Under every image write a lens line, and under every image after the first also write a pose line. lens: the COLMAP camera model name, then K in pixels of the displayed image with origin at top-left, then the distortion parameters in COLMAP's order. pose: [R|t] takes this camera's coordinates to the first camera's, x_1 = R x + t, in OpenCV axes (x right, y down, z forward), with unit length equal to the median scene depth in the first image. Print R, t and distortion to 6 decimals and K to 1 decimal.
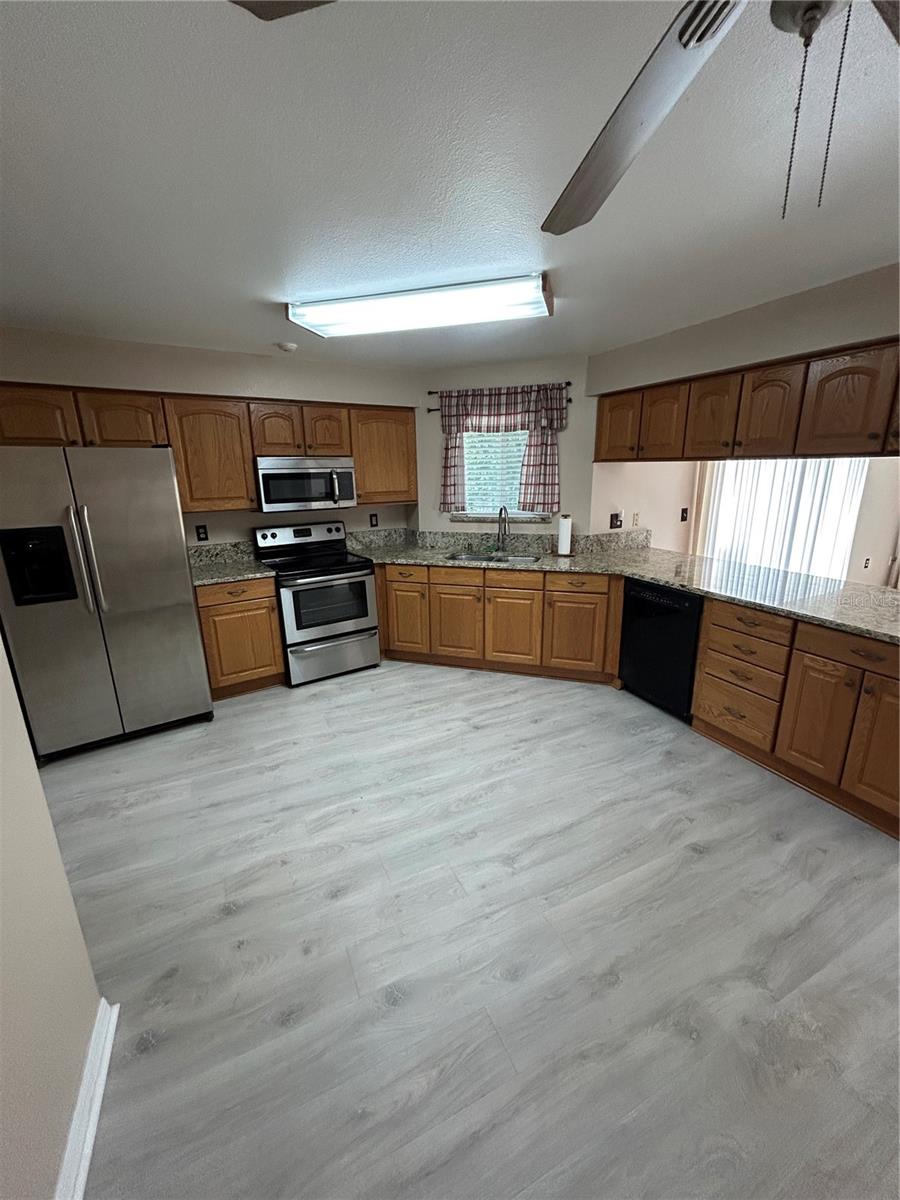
lens RADIAL K [[480.1, 0, 451.4], [0, 480.1, 599.5], [0, 0, 1]] dist [-0.004286, 0.000179]
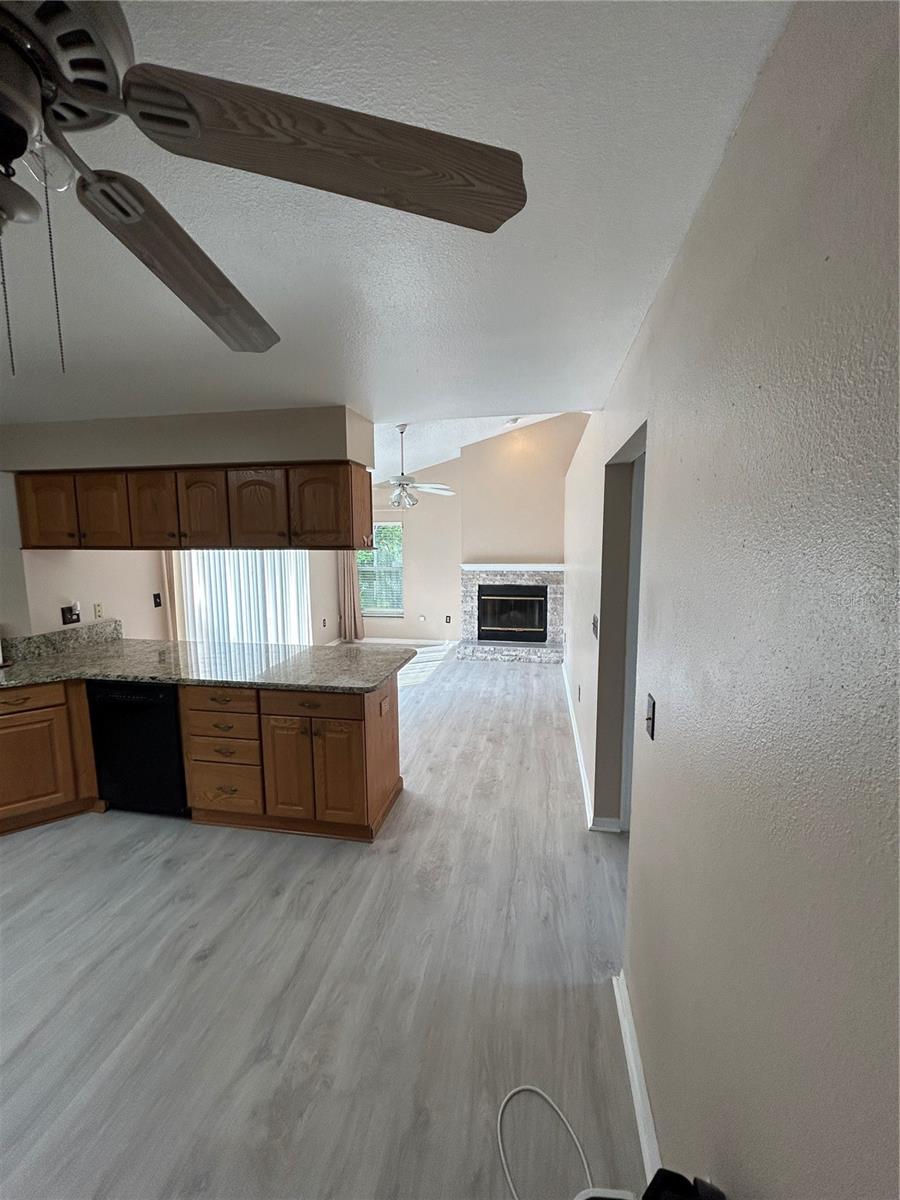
lens RADIAL K [[480.1, 0, 451.4], [0, 480.1, 599.5], [0, 0, 1]] dist [-0.004286, 0.000179]
pose [[0.582269, -0.085838, 0.808452, 0.070604], [0.209026, 0.976788, -0.046835, -0.012124], [-0.785666, 0.196258, 0.586696, -0.054848]]
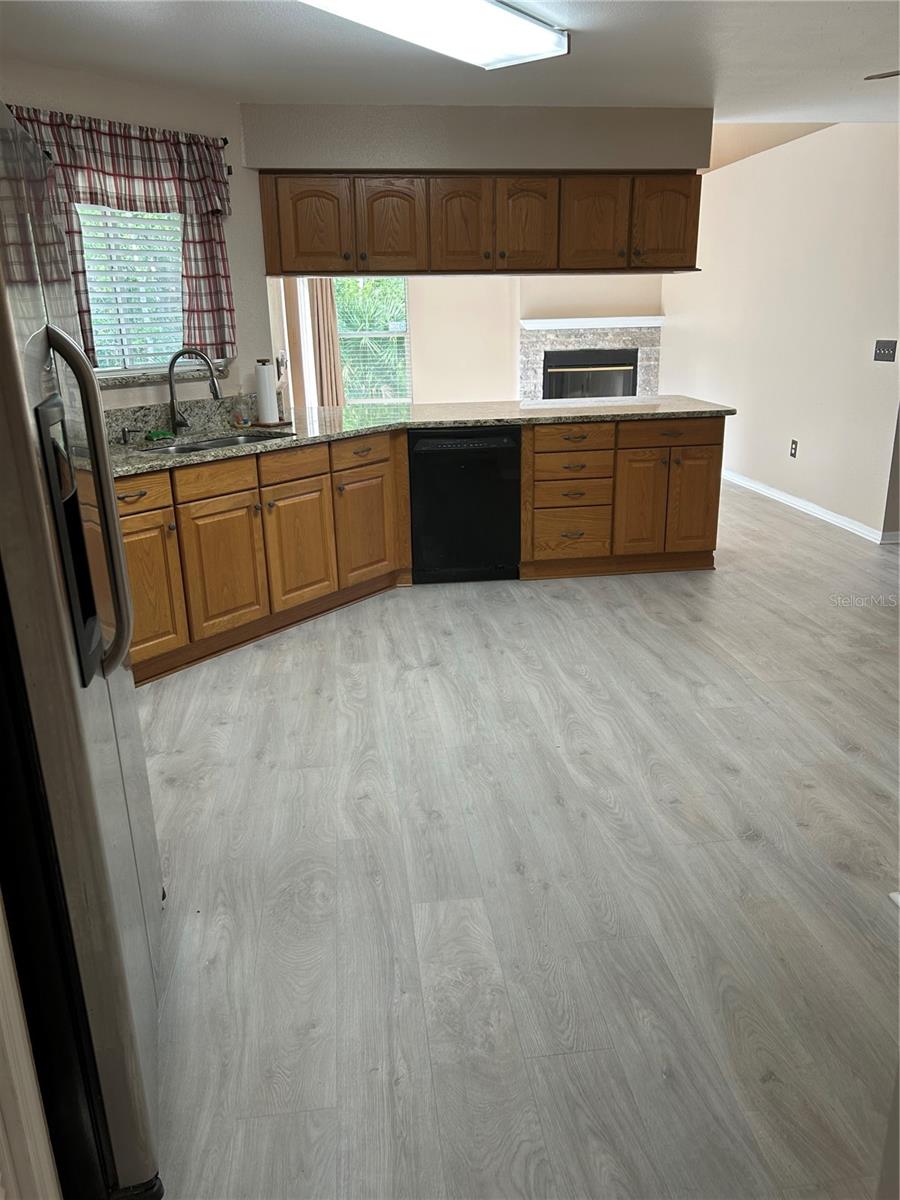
lens RADIAL K [[902.2, 0, 450.0], [0, 902.2, 600.0], [0, 0, 1]] dist [0.065472, -0.088084]
pose [[0.313806, -0.280794, 0.907018, -1.131776], [0.261962, 0.943798, 0.201548, -0.073738], [-0.912635, 0.174357, 0.369726, 0.523405]]
